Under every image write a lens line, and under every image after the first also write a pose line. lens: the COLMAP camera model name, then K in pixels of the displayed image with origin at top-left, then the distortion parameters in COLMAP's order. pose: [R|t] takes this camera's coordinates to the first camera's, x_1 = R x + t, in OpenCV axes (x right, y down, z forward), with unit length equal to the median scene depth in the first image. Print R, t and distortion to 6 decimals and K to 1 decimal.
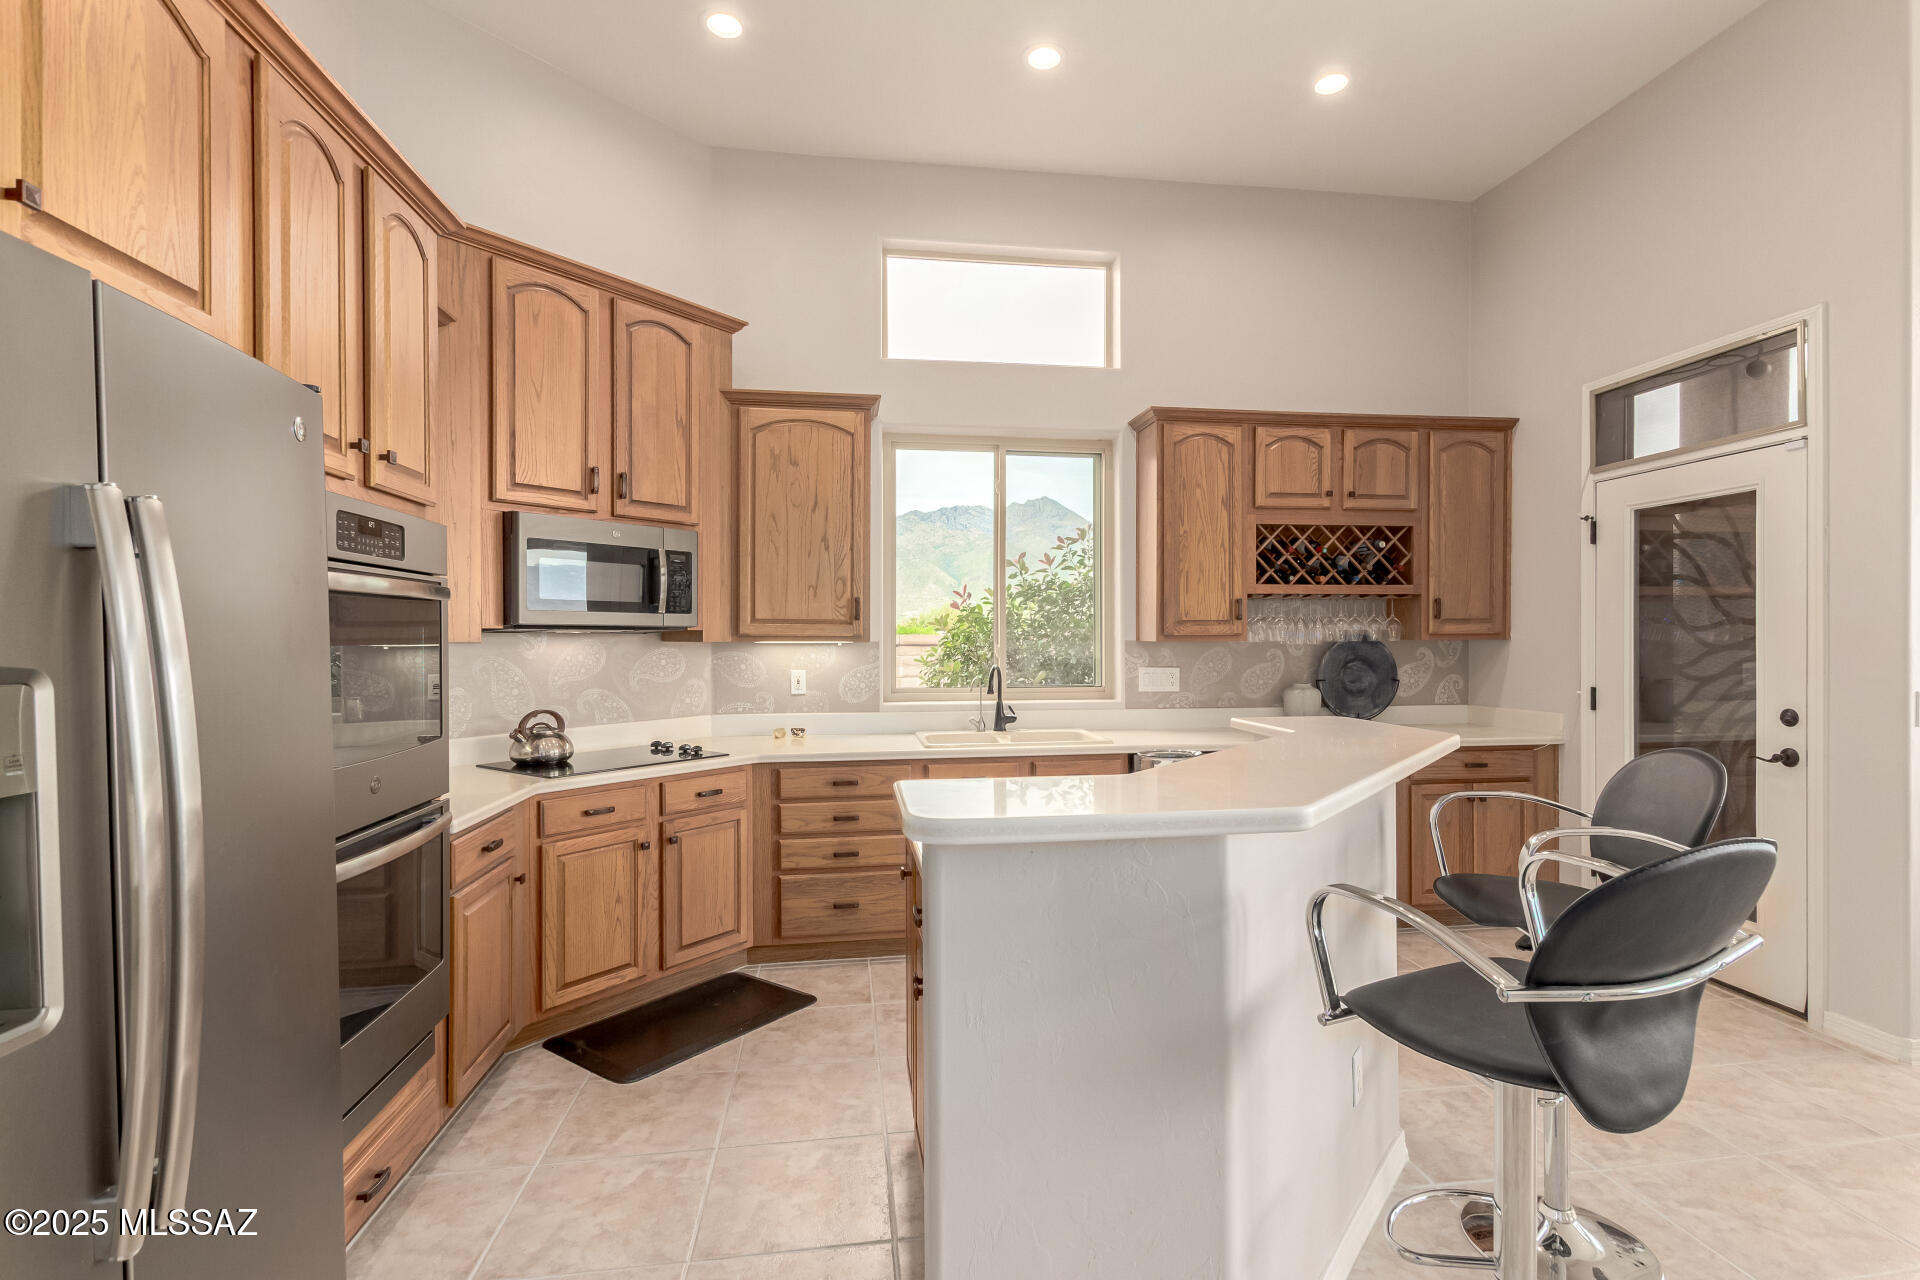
lens RADIAL K [[906.9, 0, 970.3], [0, 906.9, 636.9], [0, 0, 1]] dist [0.005657, -0.005866]
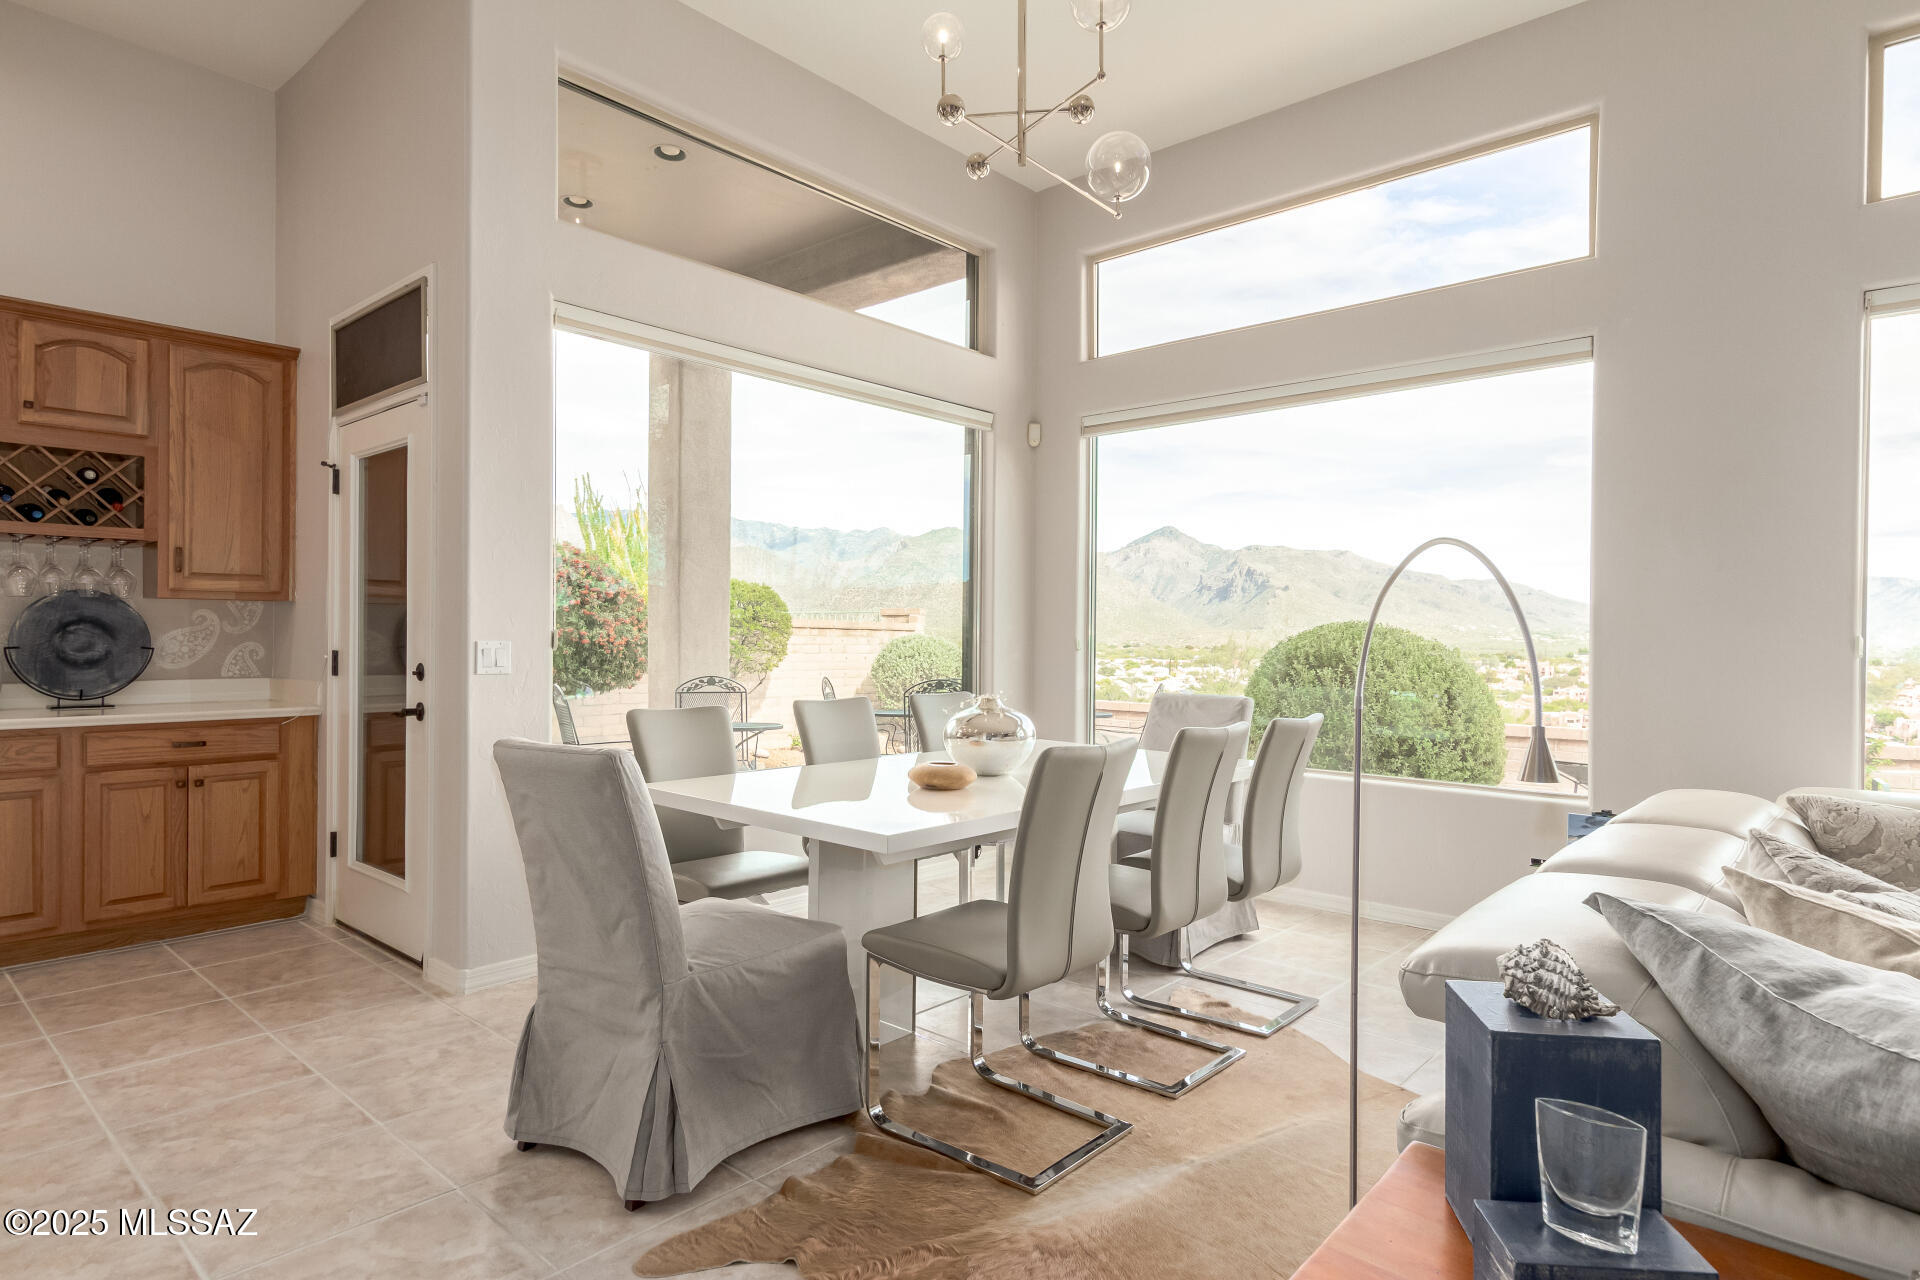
lens RADIAL K [[1024.4, 0, 1012.1], [0, 1024.4, 631.8], [0, 0, 1]] dist [0.004444, 0.000182]
pose [[0.750916, 0.012032, 0.660289, 0.465460], [-0.010569, 0.999925, -0.006201, 0.032563], [-0.660314, -0.002322, 0.750986, -0.209360]]
